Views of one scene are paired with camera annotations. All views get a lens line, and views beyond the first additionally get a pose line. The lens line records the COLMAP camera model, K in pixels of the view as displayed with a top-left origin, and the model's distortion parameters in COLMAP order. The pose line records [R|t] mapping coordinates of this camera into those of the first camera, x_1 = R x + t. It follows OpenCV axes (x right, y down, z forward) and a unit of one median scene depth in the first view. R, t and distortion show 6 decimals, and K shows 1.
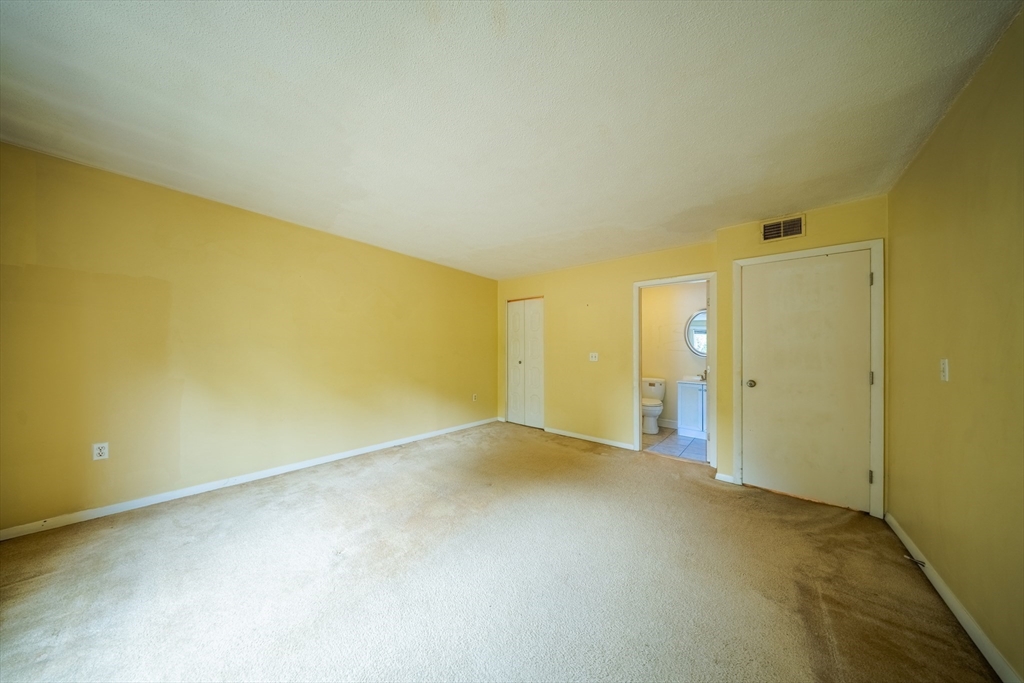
lens RADIAL K [[303.4, 0, 489.5], [0, 303.4, 356.7], [0, 0, 1]] dist [0.002019, -0.000449]
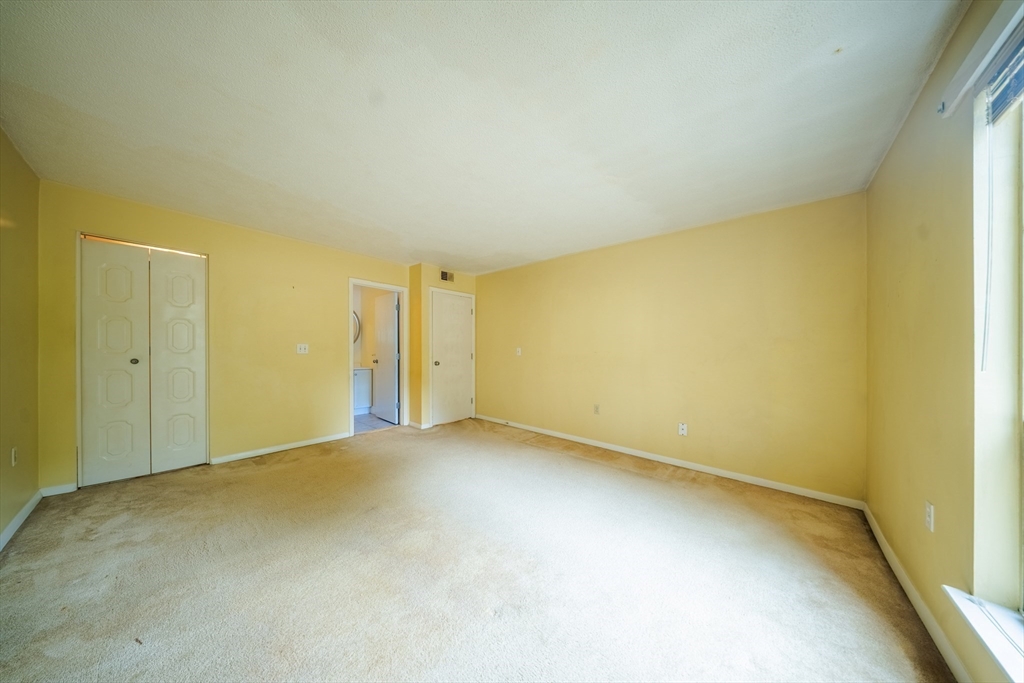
lens RADIAL K [[303.4, 0, 509.8], [0, 303.4, 344.1], [0, 0, 1]] dist [0.002019, -0.000449]
pose [[-0.022191, -0.000839, 0.999753, -0.612019], [0.003069, 0.999995, 0.000907, -0.012974], [-0.999749, 0.003088, -0.022188, 0.484796]]
